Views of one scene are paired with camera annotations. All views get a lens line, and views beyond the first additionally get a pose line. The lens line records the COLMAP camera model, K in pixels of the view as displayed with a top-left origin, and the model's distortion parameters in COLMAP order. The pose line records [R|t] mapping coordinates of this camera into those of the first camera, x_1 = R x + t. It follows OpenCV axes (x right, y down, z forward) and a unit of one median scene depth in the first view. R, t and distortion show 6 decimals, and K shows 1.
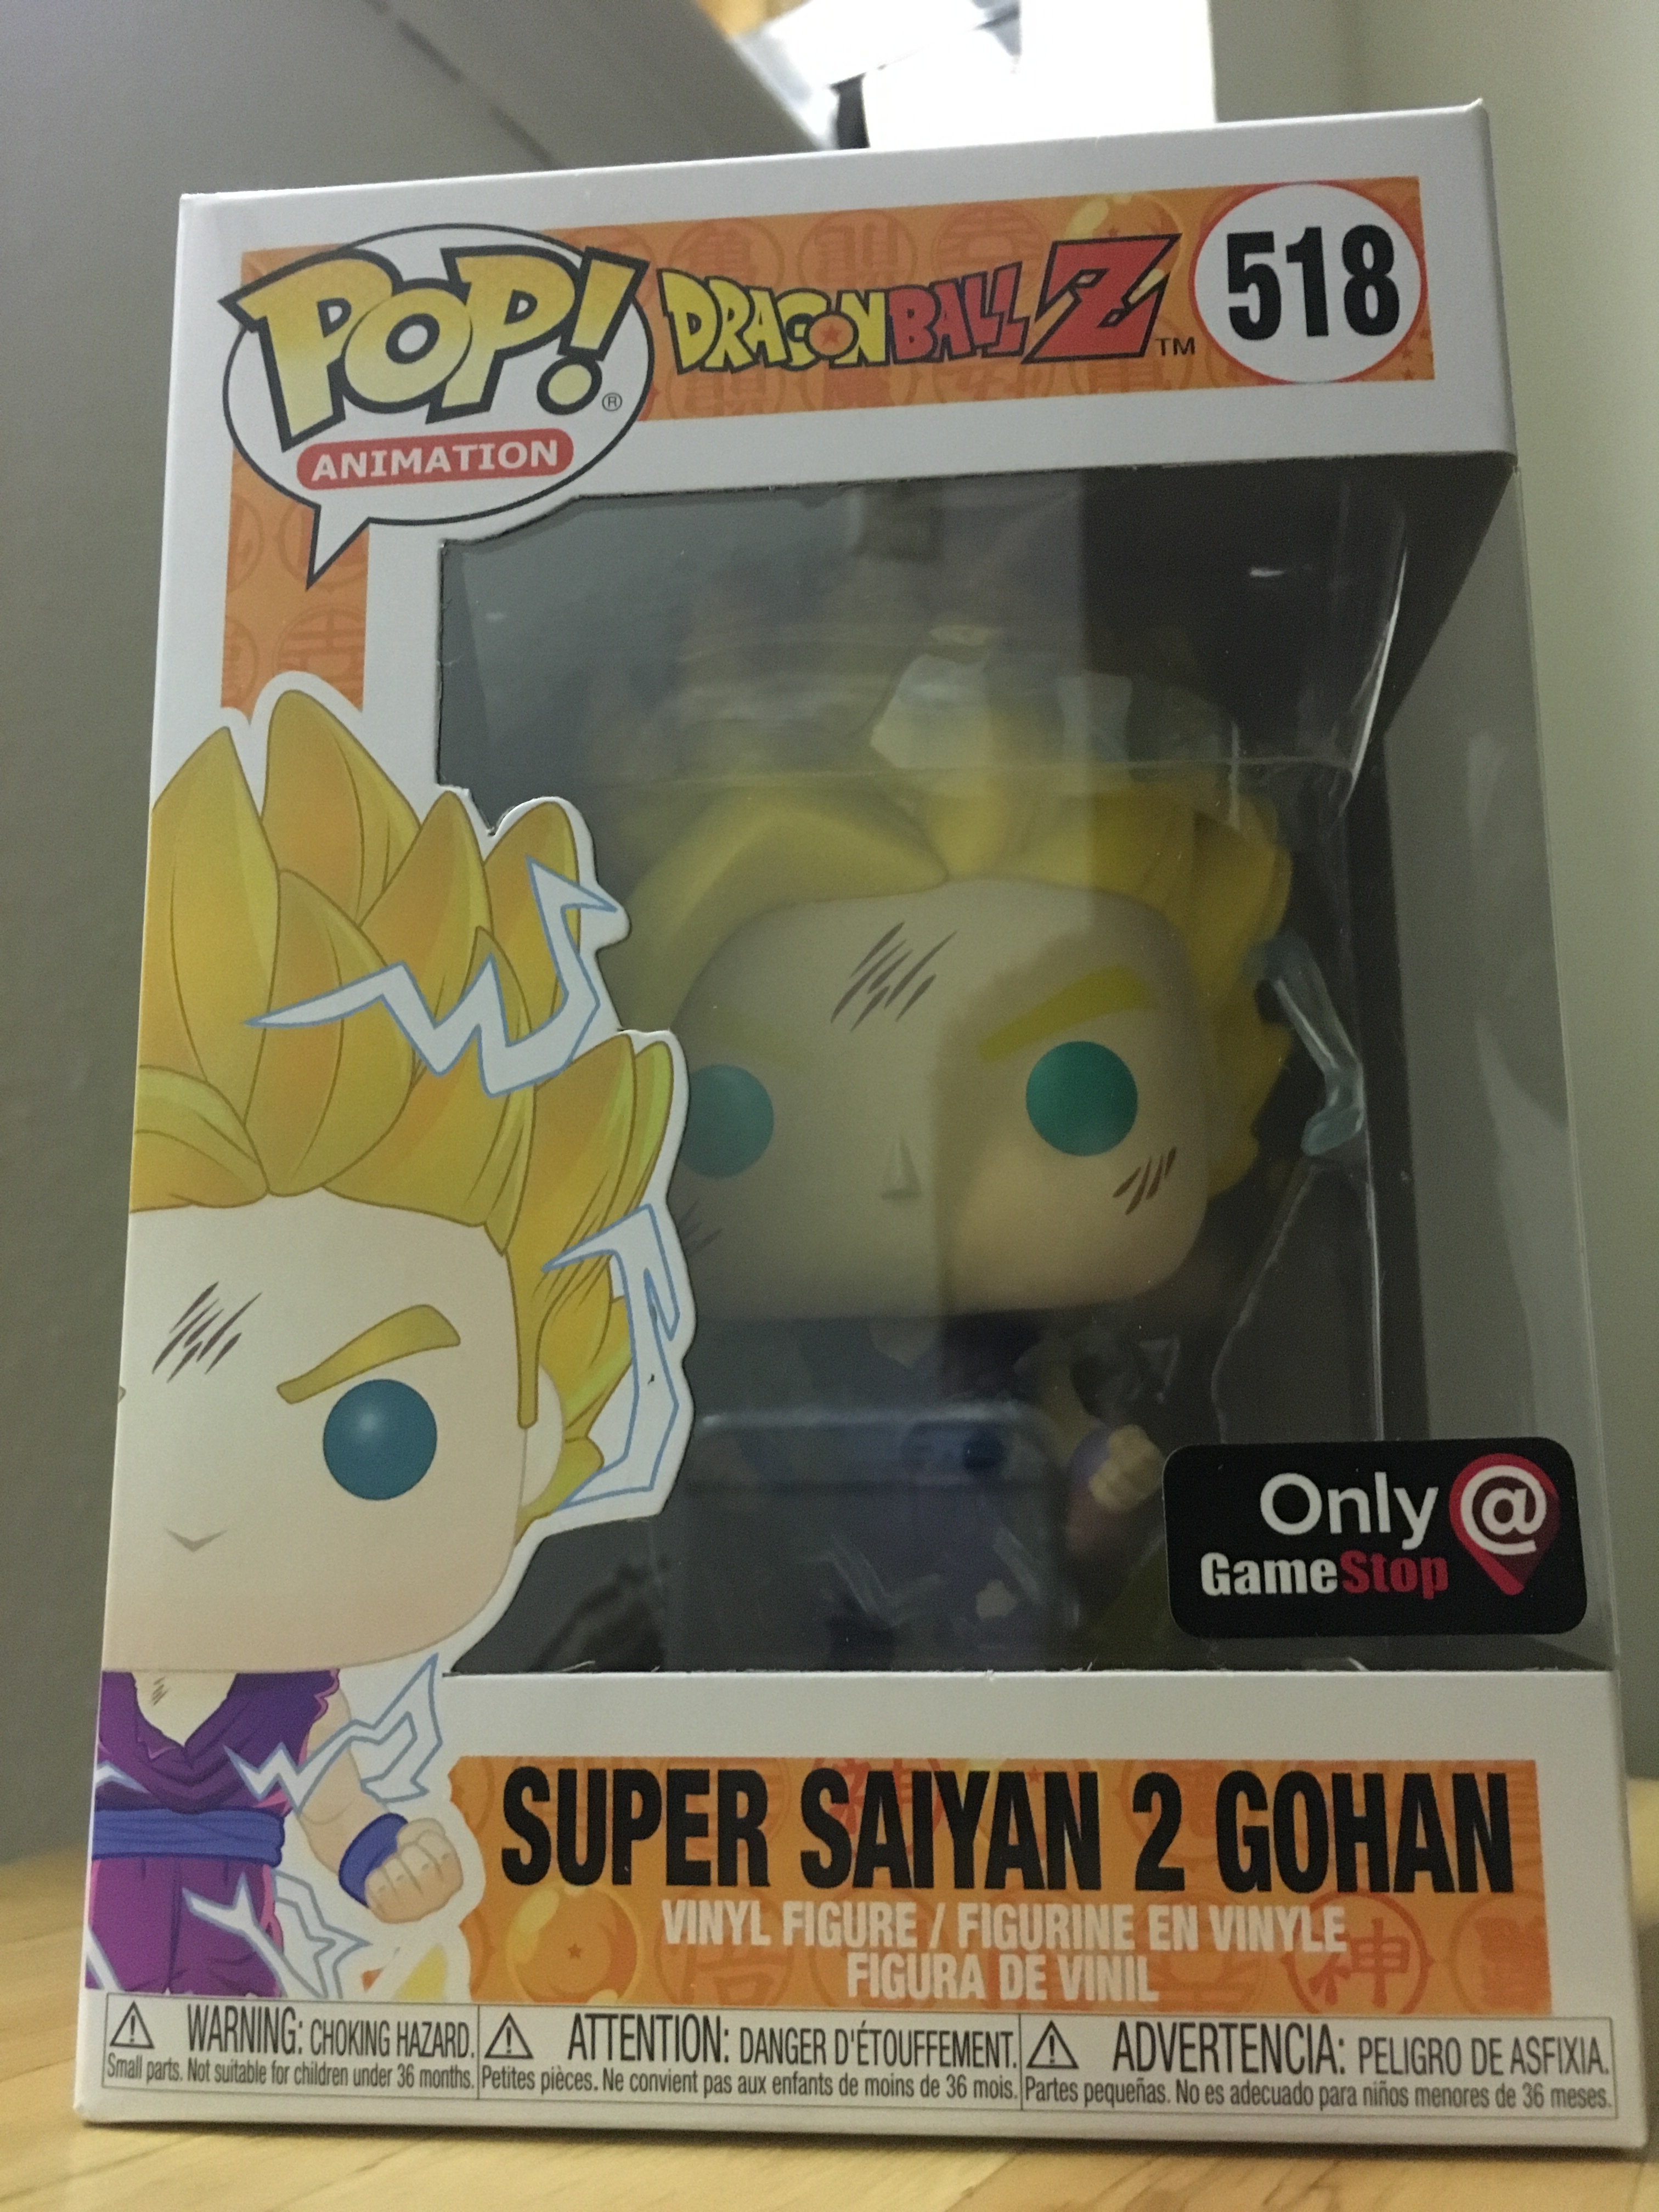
lens RADIAL K [[1942.4, 0, 829.5], [0, 1942.4, 1106.0], [0, 0, 1]] dist [0.069308, -0.144700]
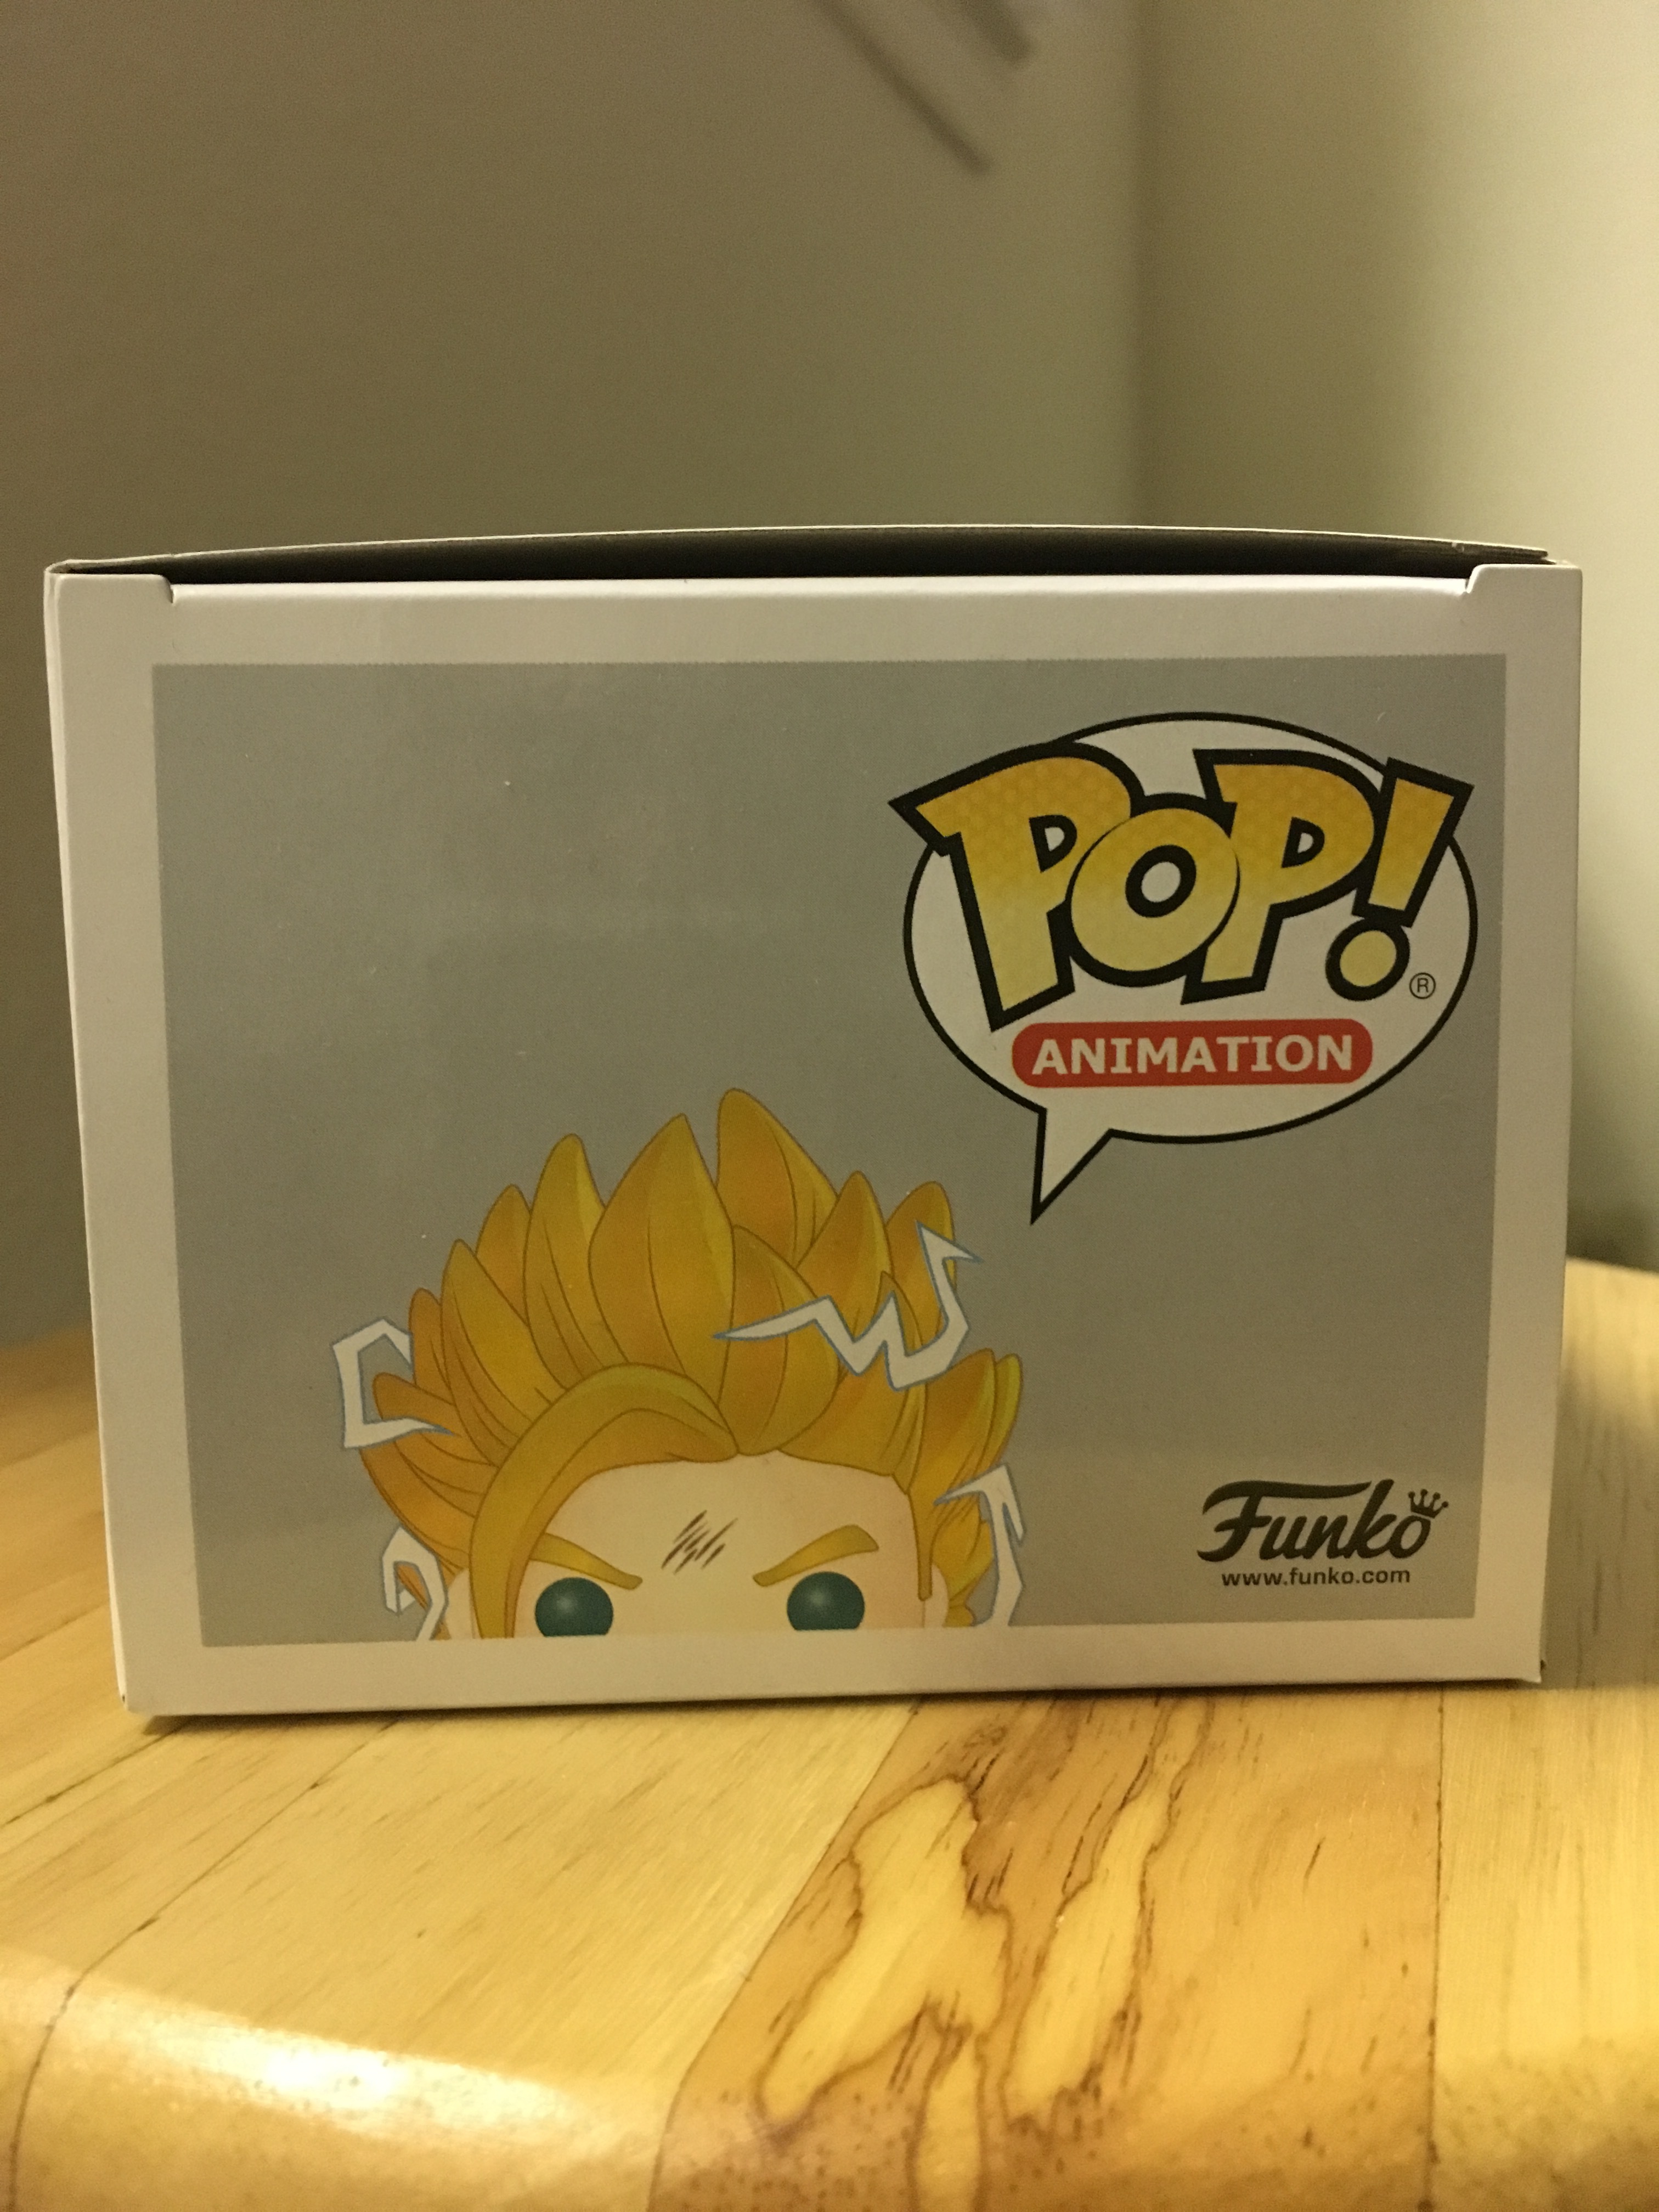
lens RADIAL K [[1942.4, 0, 829.5], [0, 1942.4, 1106.0], [0, 0, 1]] dist [0.069308, -0.144700]
pose [[0.992147, -0.011623, 0.124538, -0.454769], [-0.024251, 0.958903, 0.282695, -0.539942], [-0.122706, -0.283495, 0.951091, 0.273614]]
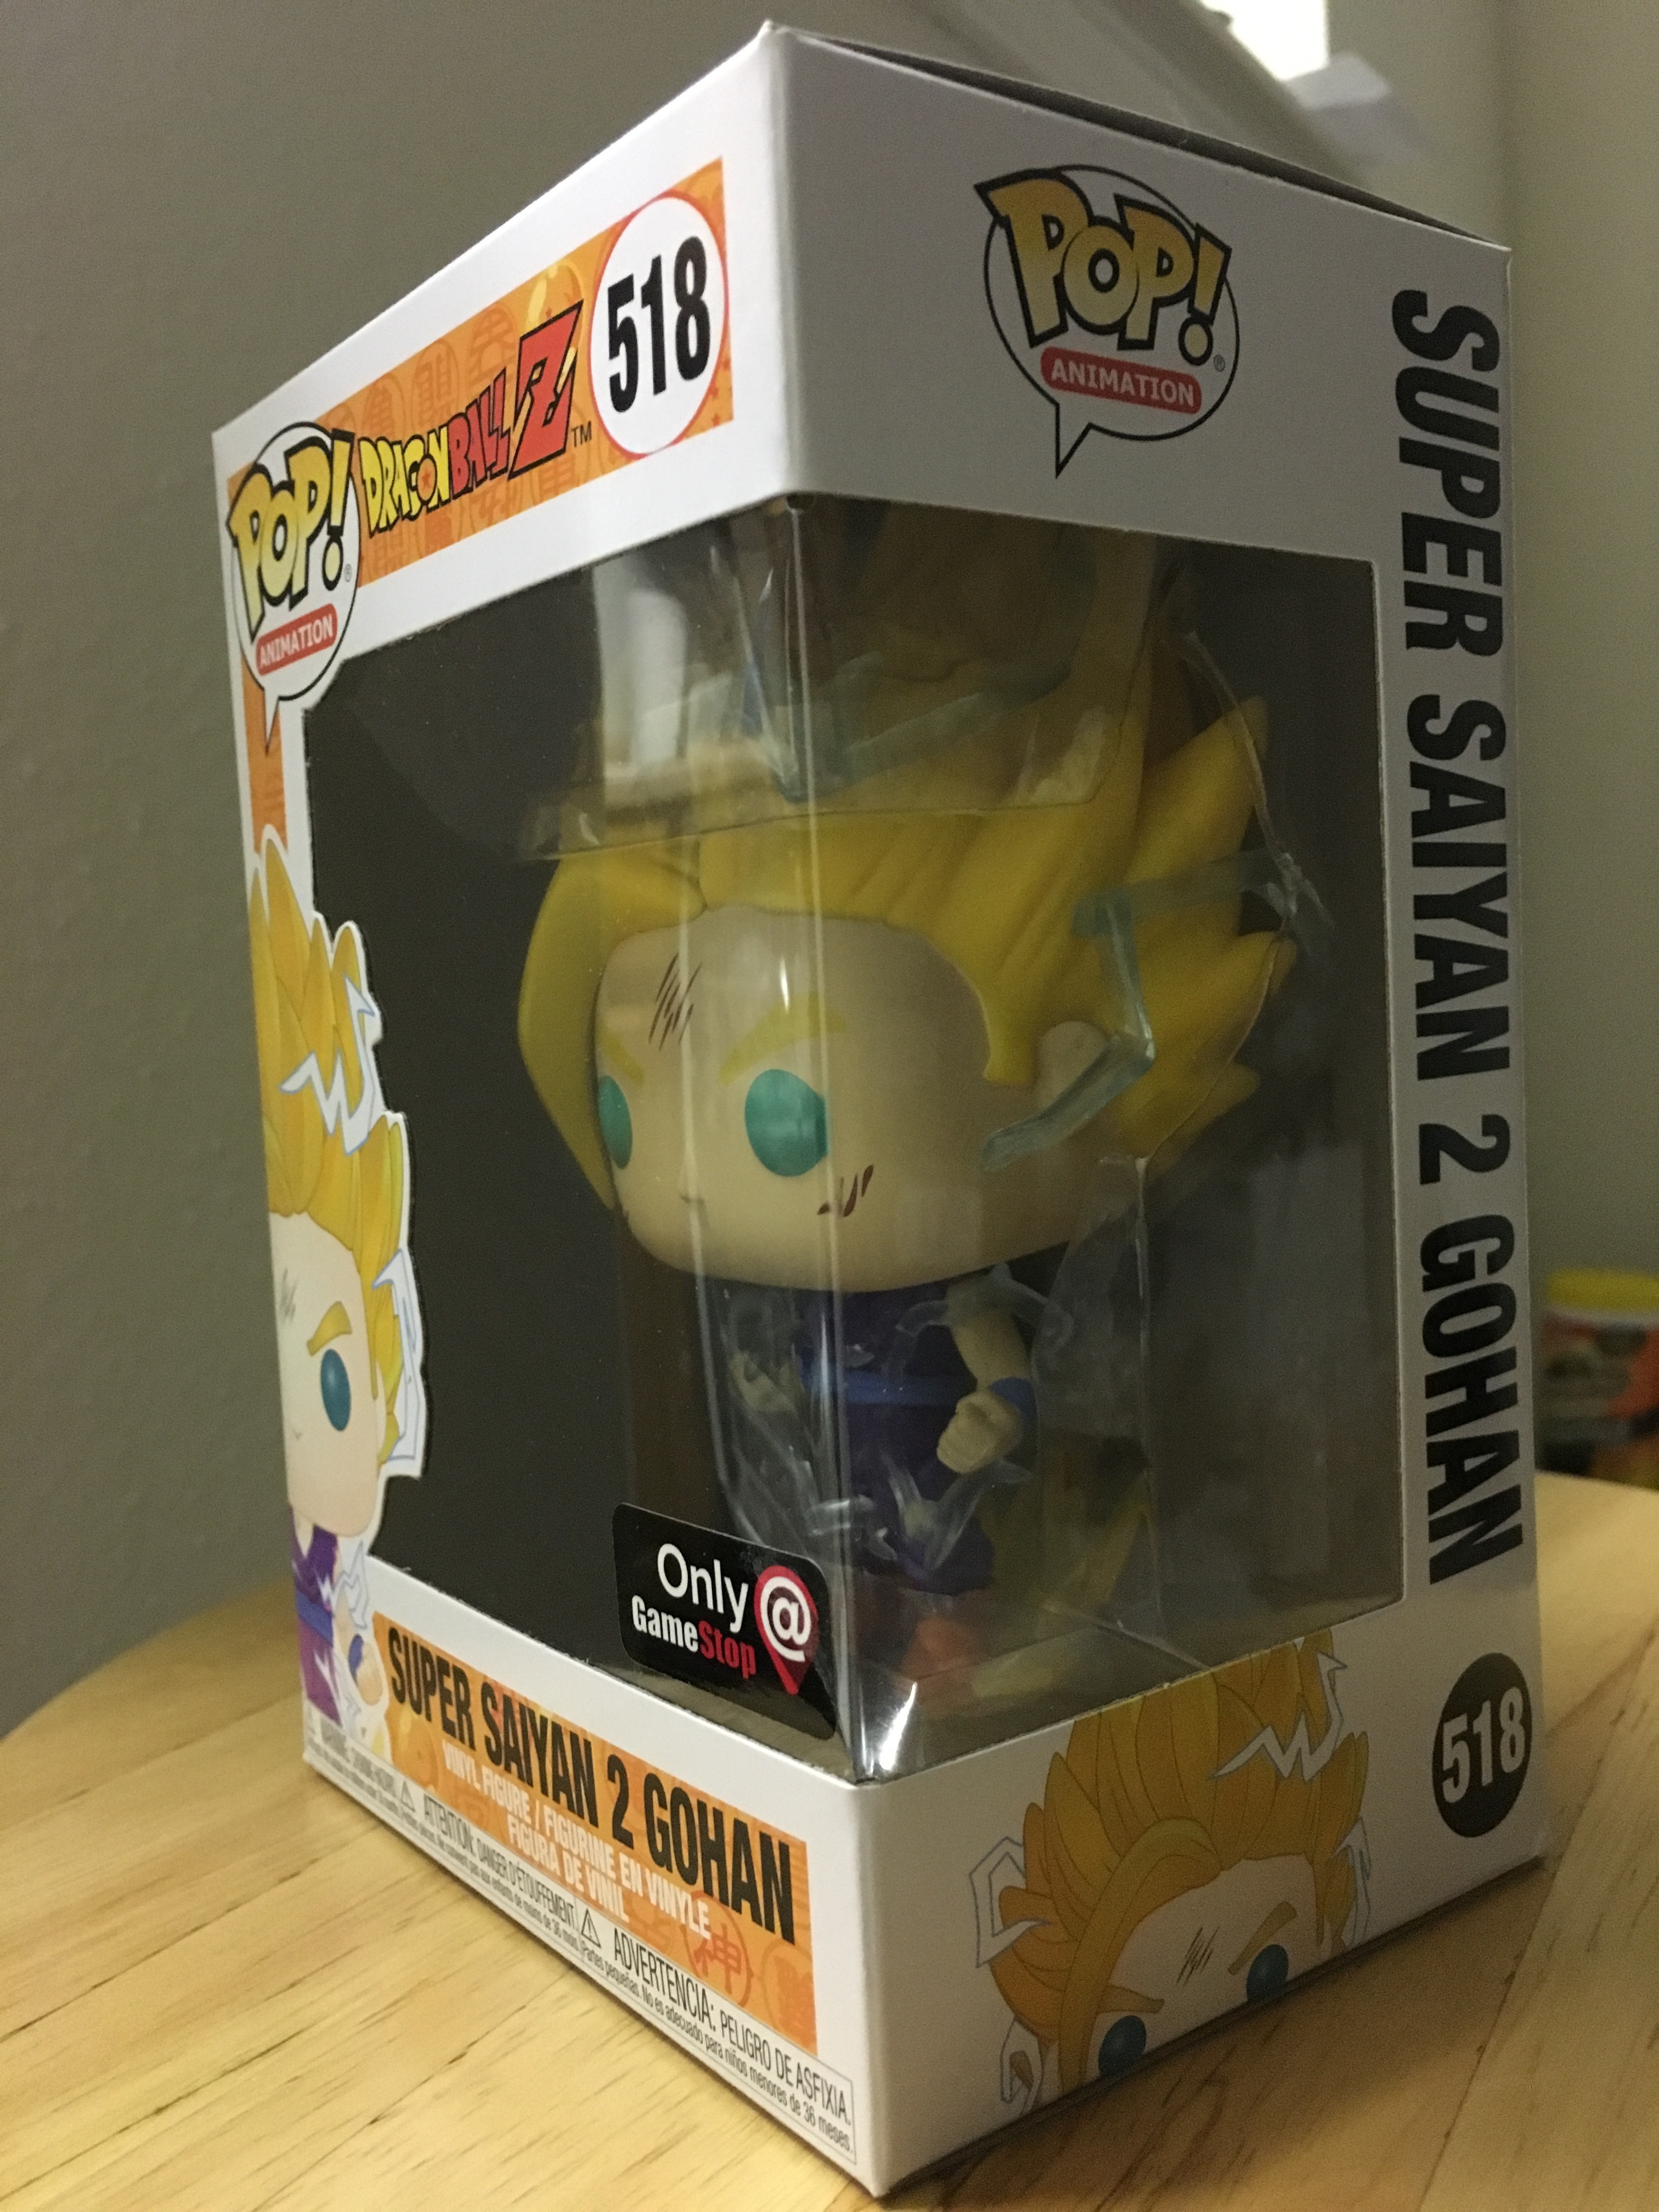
lens RADIAL K [[1942.4, 0, 829.5], [0, 1942.4, 1106.0], [0, 0, 1]] dist [0.069308, -0.144700]
pose [[0.667801, 0.027727, -0.743823, 1.003768], [0.179909, 0.963664, 0.197443, -0.233119], [0.722270, -0.265673, 0.638548, 0.368578]]
